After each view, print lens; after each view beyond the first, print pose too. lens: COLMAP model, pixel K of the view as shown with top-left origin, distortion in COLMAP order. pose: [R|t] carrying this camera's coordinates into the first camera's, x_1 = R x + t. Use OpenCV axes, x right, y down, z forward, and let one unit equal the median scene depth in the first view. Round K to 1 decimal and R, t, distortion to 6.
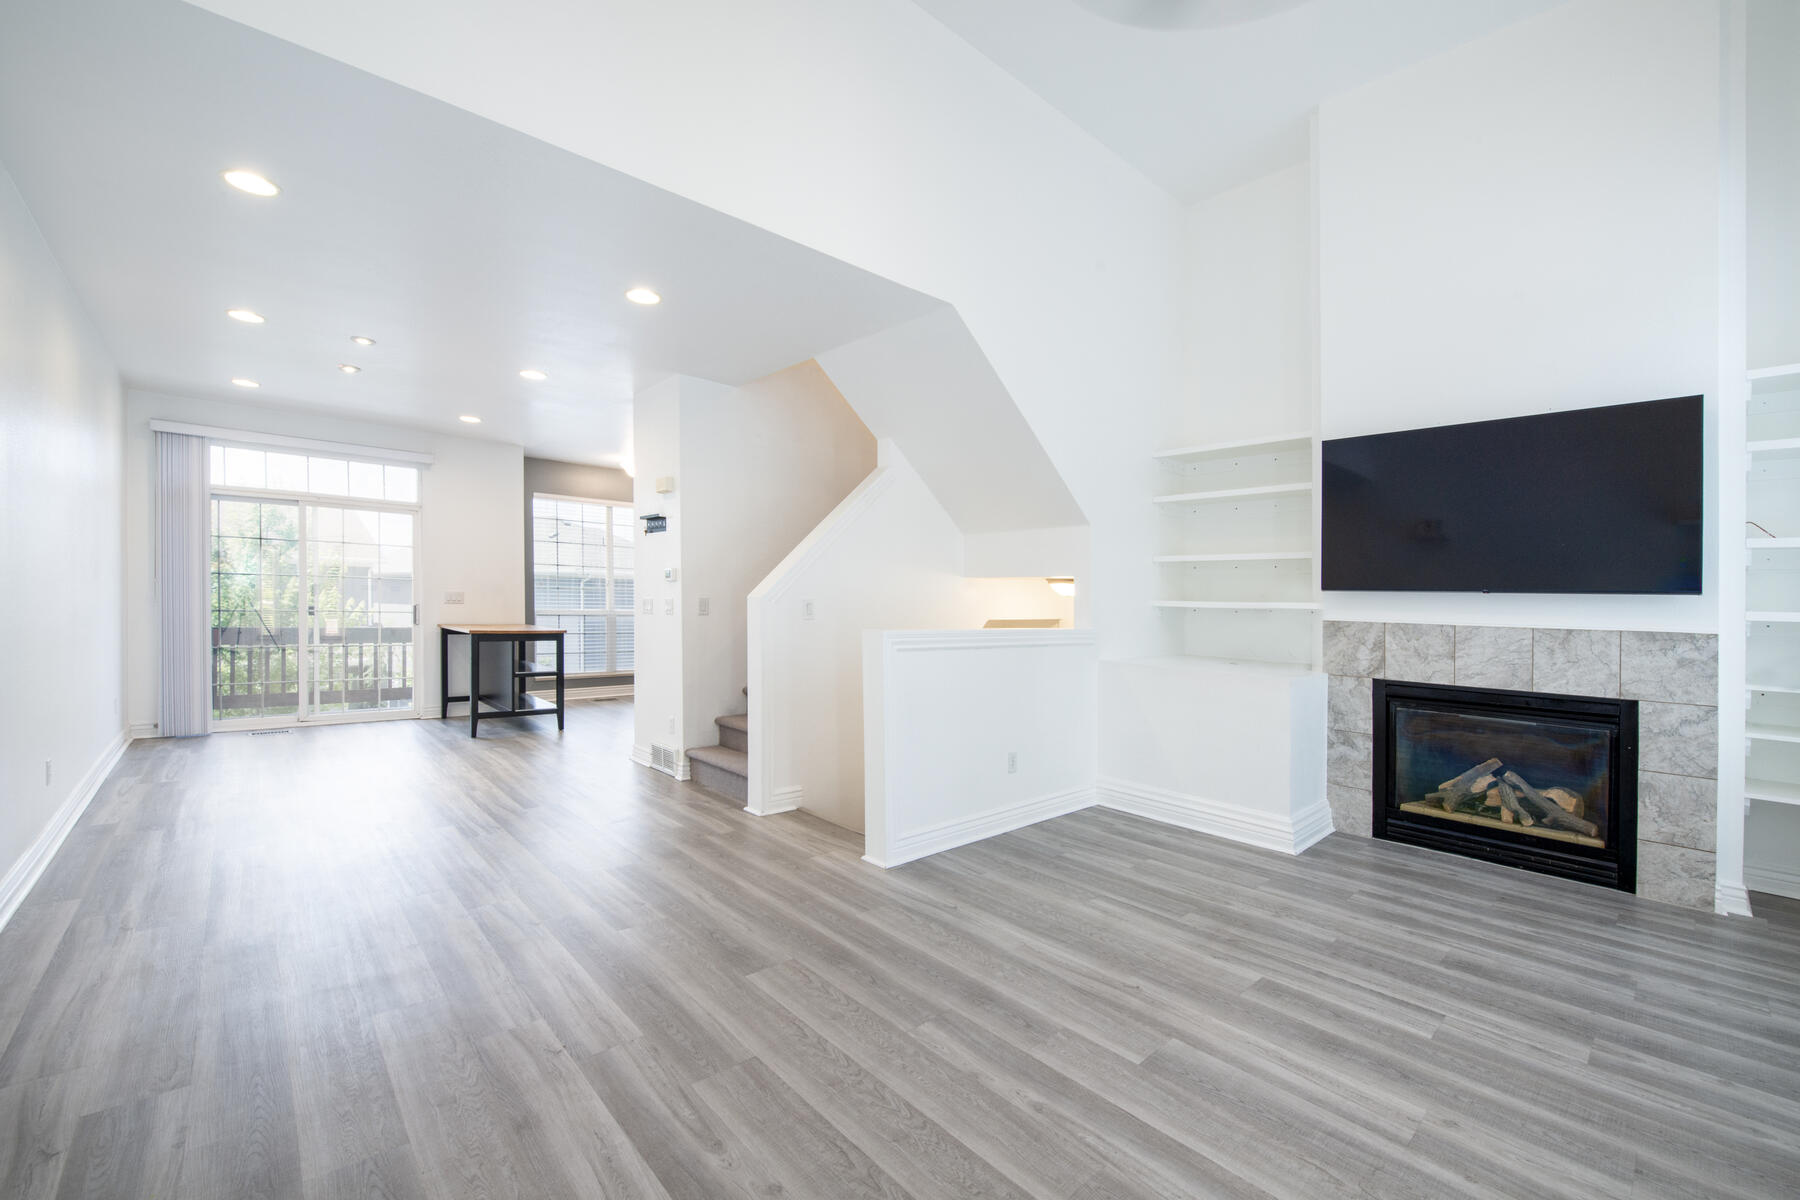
lens RADIAL K [[748.8, 0, 901.7], [0, 748.8, 540.2], [0, 0, 1]] dist [-0.024510, -0.000785]
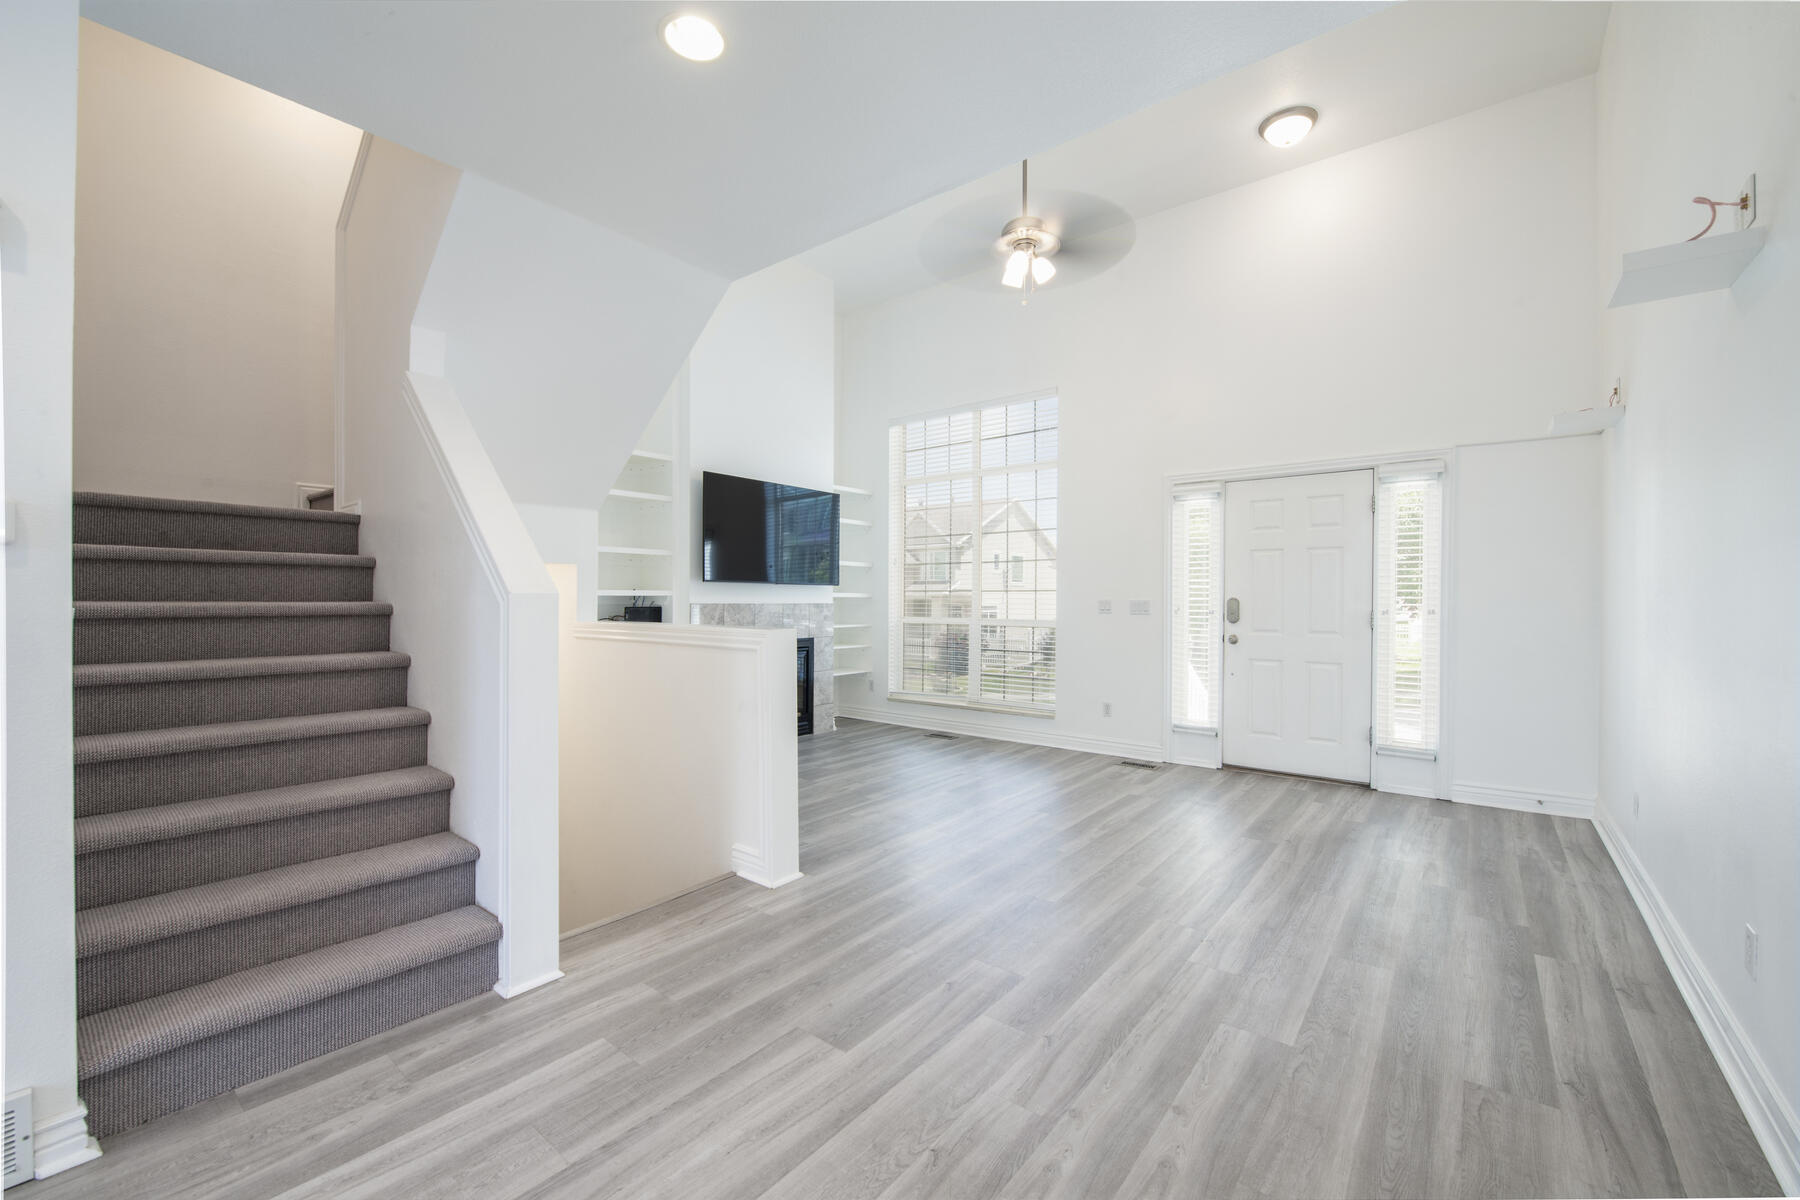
lens RADIAL K [[691.6, 0, 945.2], [0, 691.6, 600.1], [0, 0, 1]] dist [-0.046982, 0.003523]
pose [[-0.178487, -0.030954, 0.983455, -0.658733], [-0.081443, 0.996540, 0.016585, 0.042057], [-0.980566, -0.077135, -0.180391, 0.729372]]
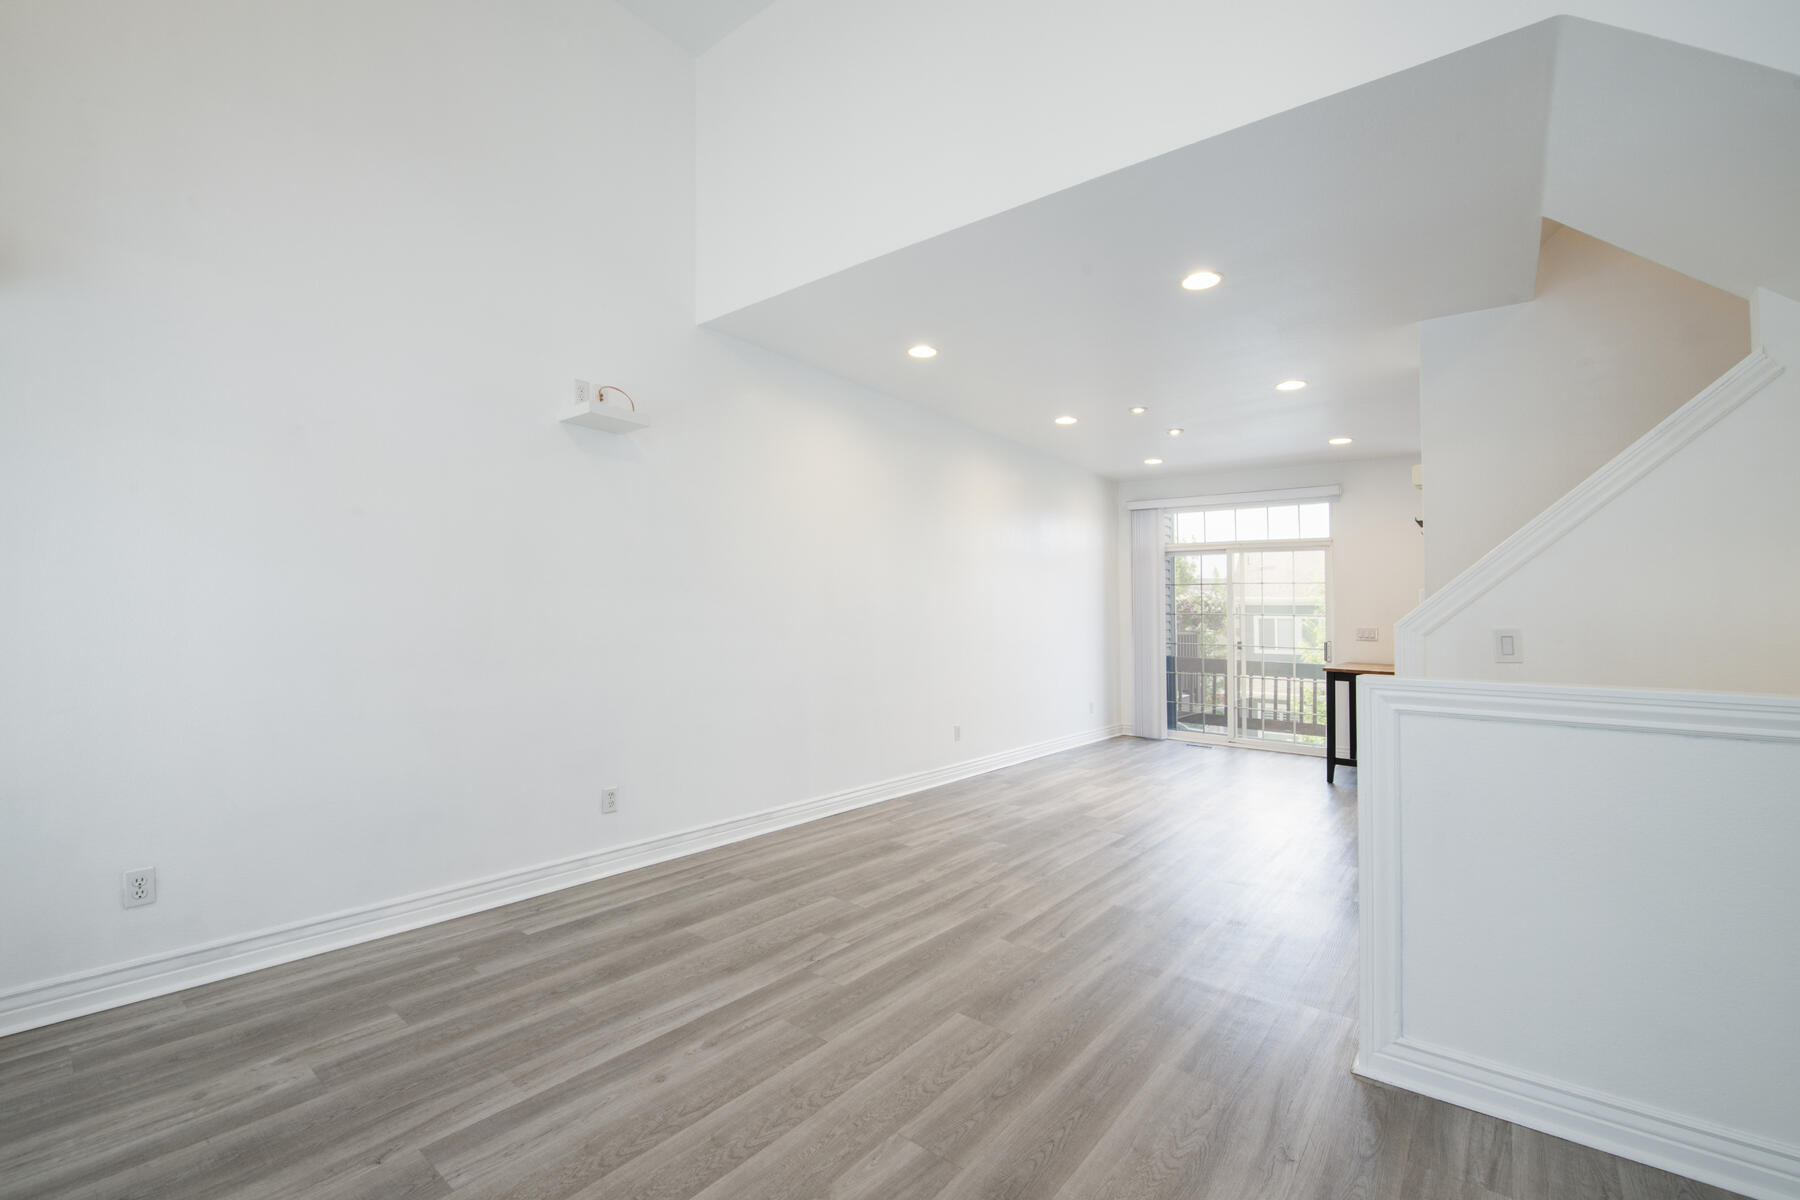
lens RADIAL K [[782.9, 0, 888.9], [0, 782.9, 595.4], [0, 0, 1]] dist [-0.028804, -0.000686]
pose [[0.133536, -0.047044, -0.989927, 0.404853], [0.061188, 0.997358, -0.039143, 0.044434], [0.989153, -0.055345, 0.136062, 0.413165]]
